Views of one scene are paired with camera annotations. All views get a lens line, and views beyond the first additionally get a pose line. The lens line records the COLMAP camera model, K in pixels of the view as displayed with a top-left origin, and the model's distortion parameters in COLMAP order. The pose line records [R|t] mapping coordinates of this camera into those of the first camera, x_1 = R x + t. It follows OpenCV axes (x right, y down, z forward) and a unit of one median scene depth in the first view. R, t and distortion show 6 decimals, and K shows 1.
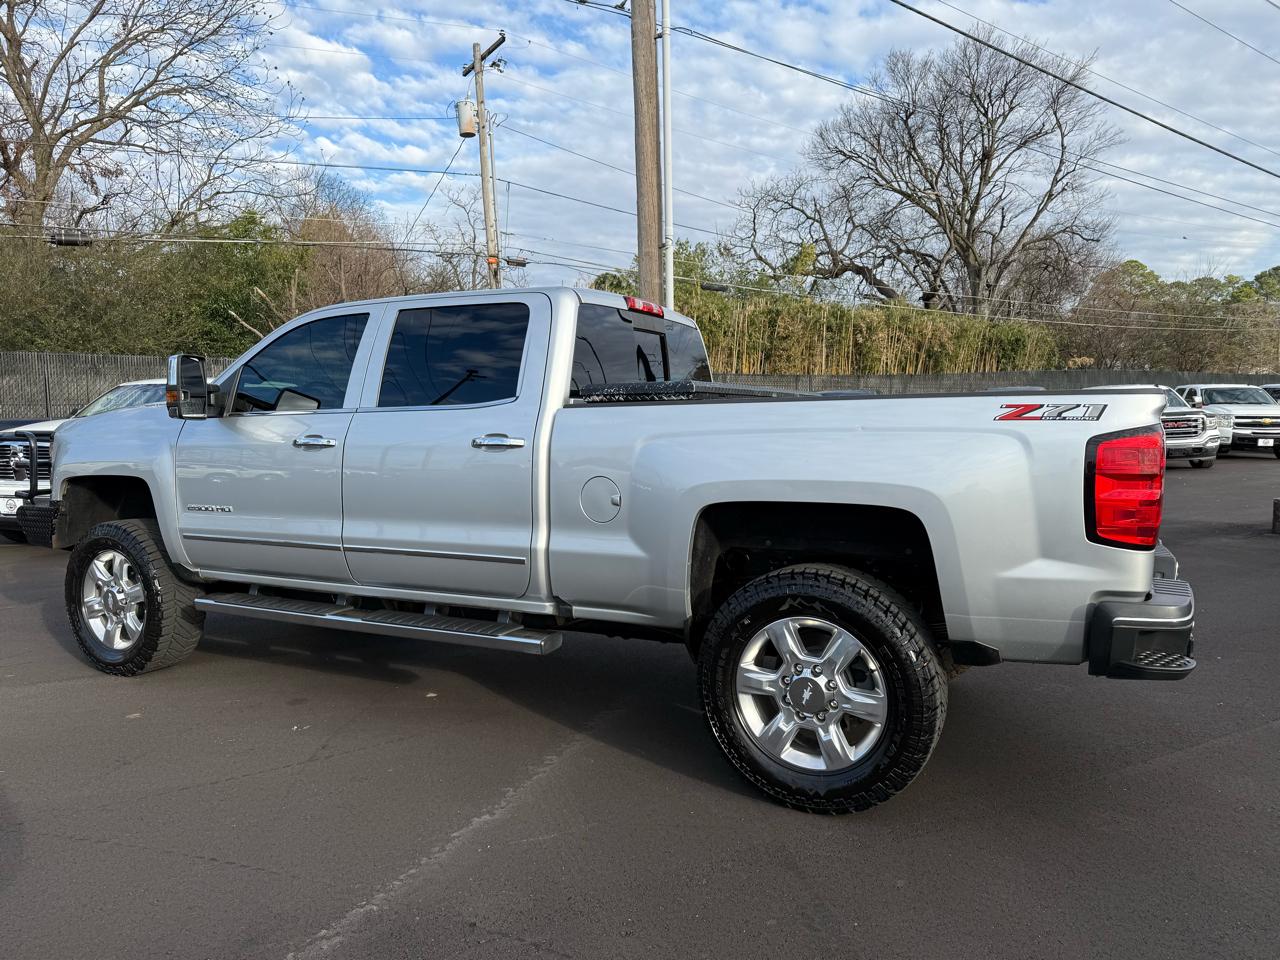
lens RADIAL K [[890.3, 0, 613.8], [0, 890.3, 486.0], [0, 0, 1]] dist [0.068688, -0.100042]
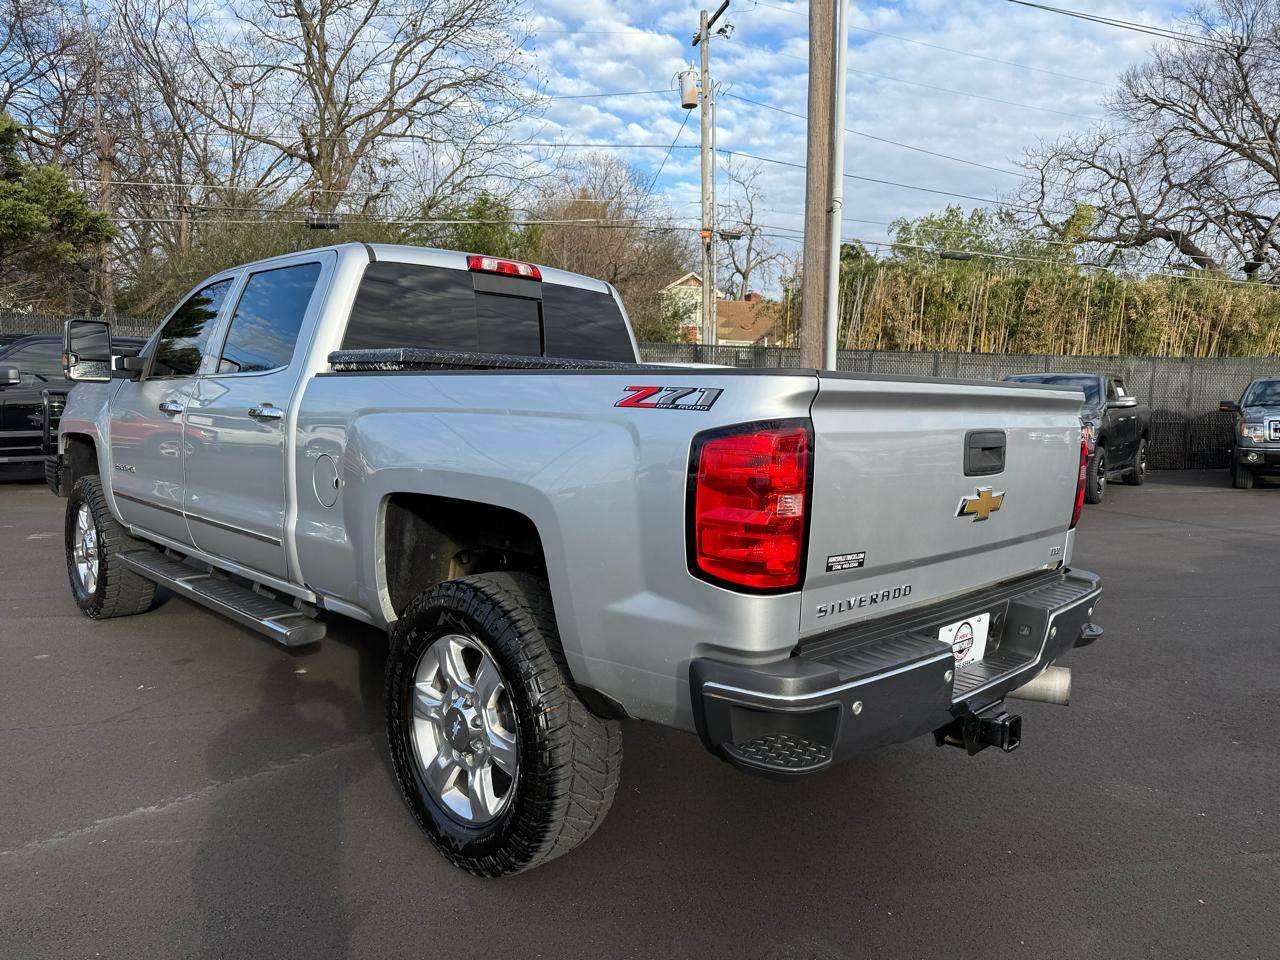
lens RADIAL K [[879.2, 0, 640.0], [0, 879.2, 480.0], [0, 0, 1]] dist [0.020765, -0.002709]
pose [[0.957057, 0.058174, -0.284003, 0.399540], [-0.051822, 0.998211, 0.029837, -0.020682], [0.285231, -0.013838, 0.958359, 0.178838]]
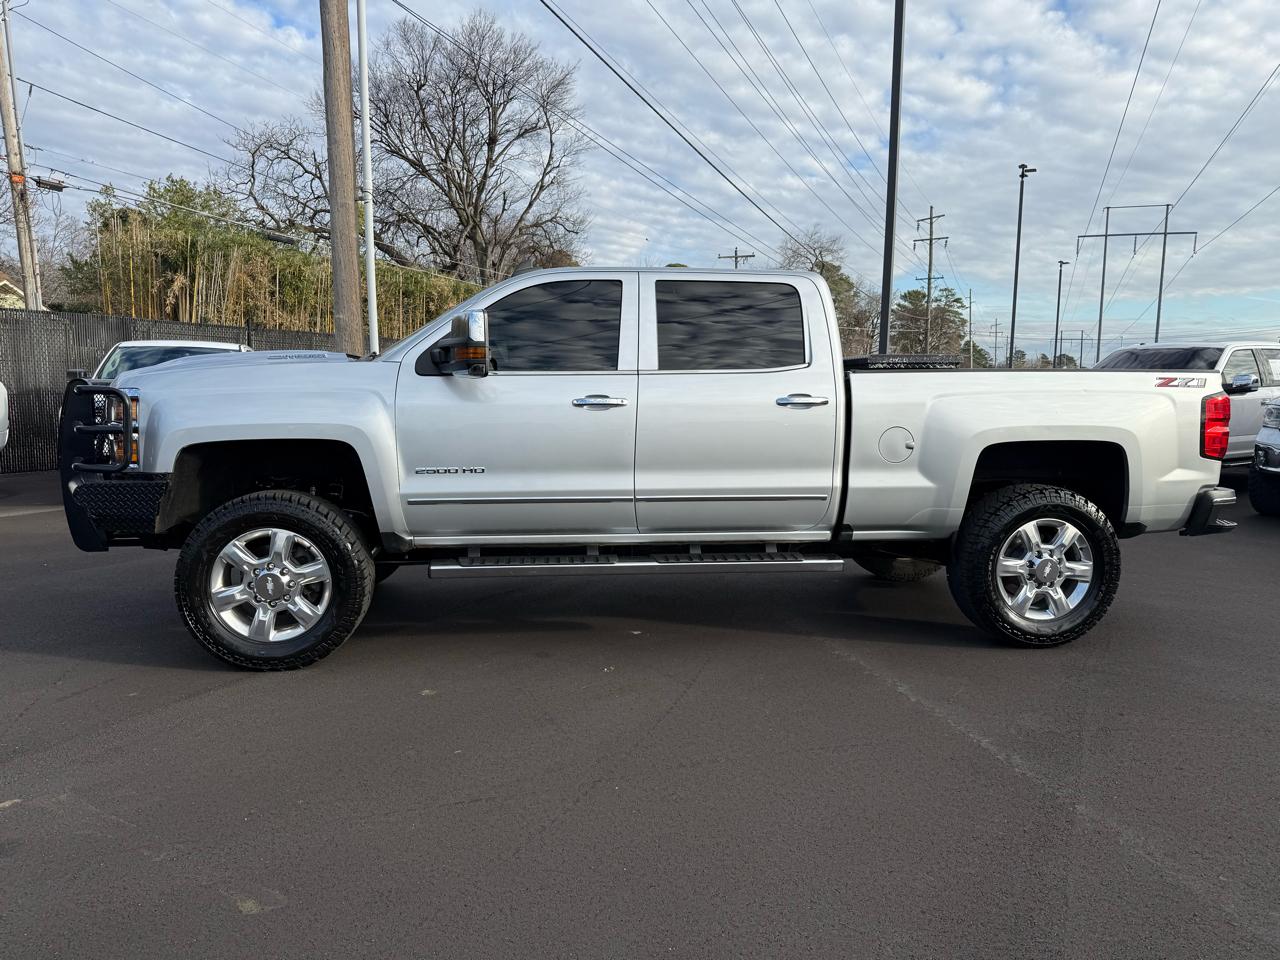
lens RADIAL K [[912.3, 0, 624.8], [0, 912.3, 500.5], [0, 0, 1]] dist [0.055552, -0.065859]
pose [[0.823511, -0.055626, 0.564567, -0.816130], [0.029140, 0.998015, 0.055827, 0.007670], [-0.566552, -0.029522, 0.823497, 0.091851]]
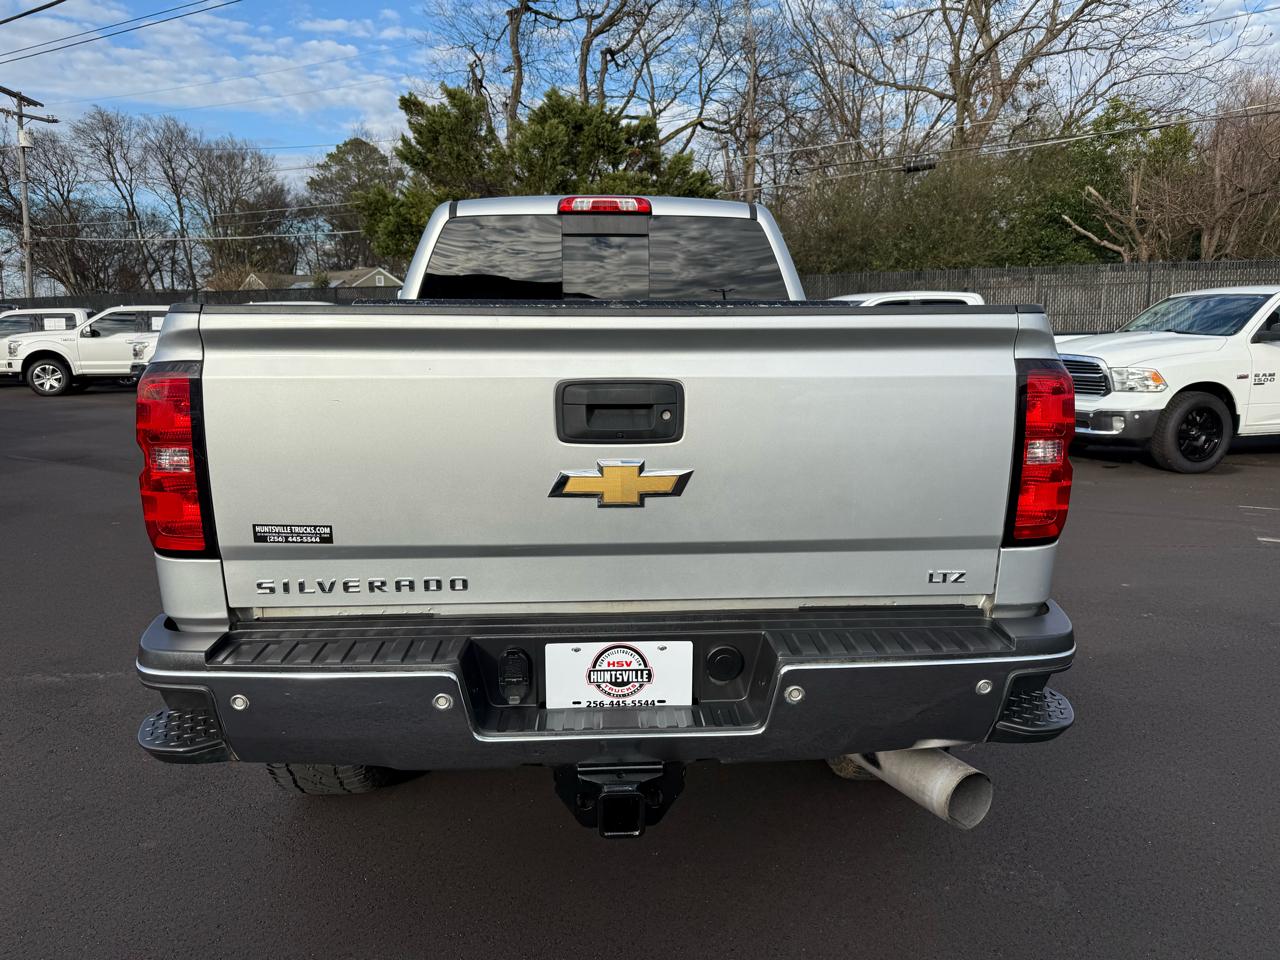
lens RADIAL K [[879.2, 0, 640.0], [0, 879.2, 480.0], [0, 0, 1]] dist [0.020765, -0.002709]
pose [[0.548875, 0.143382, -0.823516, 0.733275], [-0.062101, 0.989451, 0.130882, -0.049905], [0.833595, -0.020697, 0.551989, 0.522339]]
